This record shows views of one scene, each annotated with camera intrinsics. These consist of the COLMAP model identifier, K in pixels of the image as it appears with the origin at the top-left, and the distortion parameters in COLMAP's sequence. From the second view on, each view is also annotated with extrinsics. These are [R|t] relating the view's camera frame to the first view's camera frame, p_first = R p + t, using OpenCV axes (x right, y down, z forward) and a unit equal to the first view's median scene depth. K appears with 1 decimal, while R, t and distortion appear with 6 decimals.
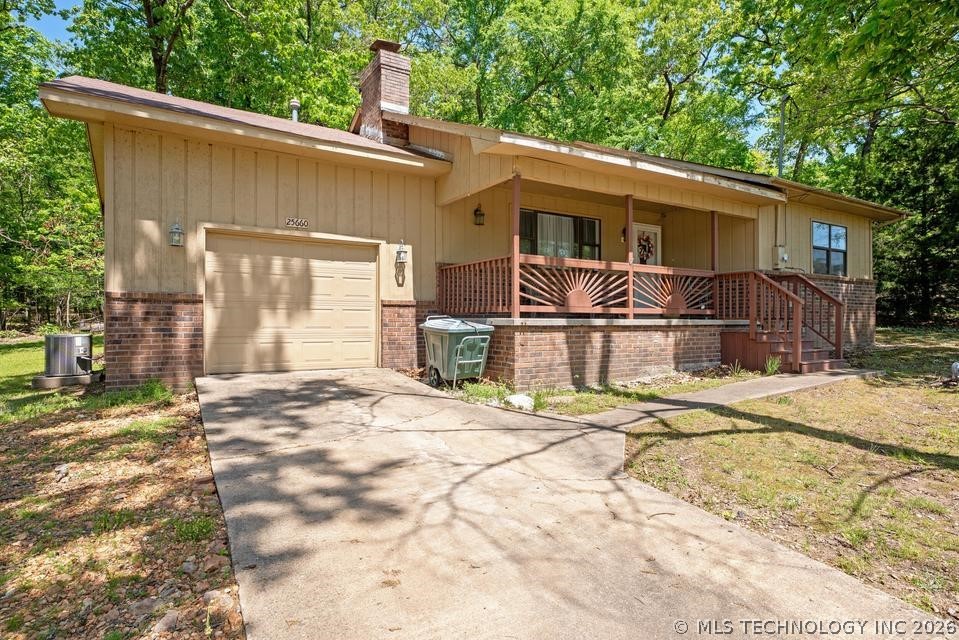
lens RADIAL K [[529.6, 0, 479.5], [0, 529.6, 320.0], [0, 0, 1]] dist [0.019255, -0.000078]
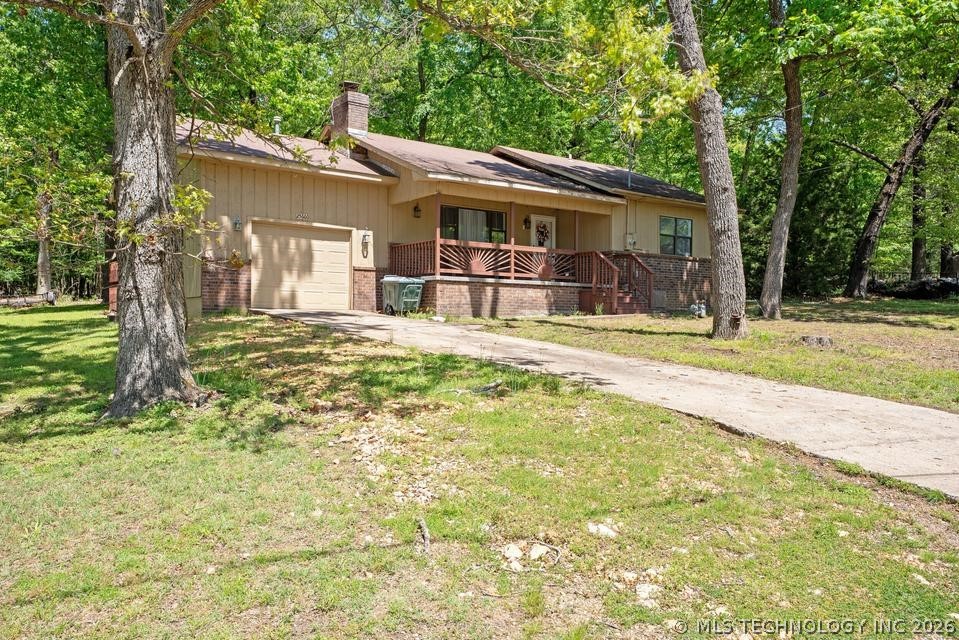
lens RADIAL K [[749.3, 0, 479.5], [0, 749.3, 320.0], [0, 0, 1]] dist [0.042771, 0.000032]
pose [[0.997177, 0.004993, 0.074915, 0.020075], [-0.004766, 0.999983, -0.003217, 0.132742], [-0.074930, 0.002851, 0.997185, -1.296754]]
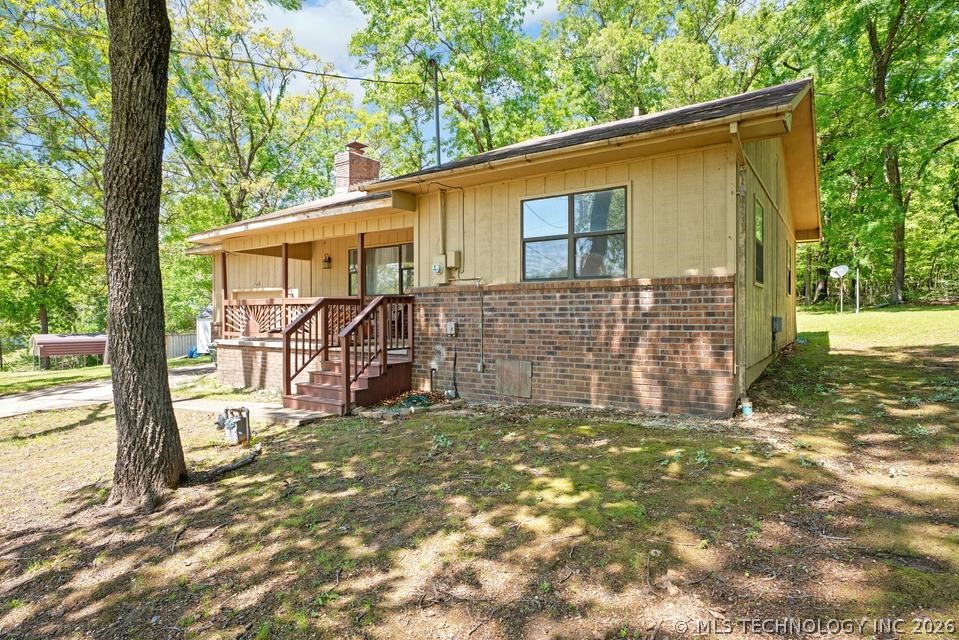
lens RADIAL K [[511.9, 0, 493.5], [0, 511.9, 322.1], [0, 0, 1]] dist [-0.003525, -0.000188]
pose [[0.396251, 0.012215, -0.918061, 1.676354], [0.006618, 0.999848, 0.016159, -0.069204], [0.918118, -0.012479, 0.396110, 1.025003]]
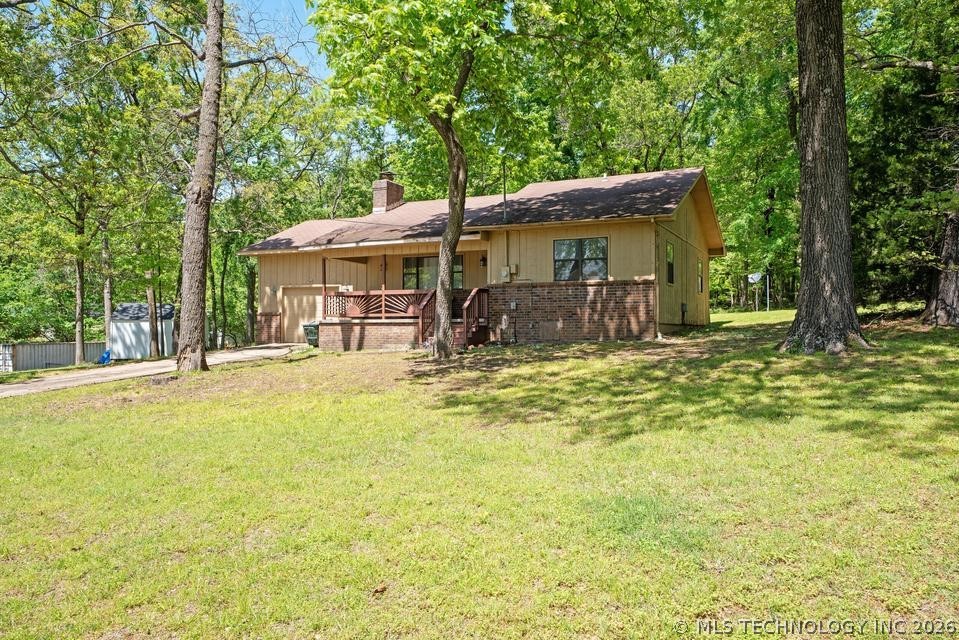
lens RADIAL K [[749.3, 0, 479.5], [0, 749.3, 320.0], [0, 0, 1]] dist [0.042771, 0.000032]
pose [[0.531271, -0.014850, -0.847072, 2.899460], [0.002701, 0.999871, -0.015835, 0.046397], [0.847197, 0.006124, 0.531243, -0.143293]]
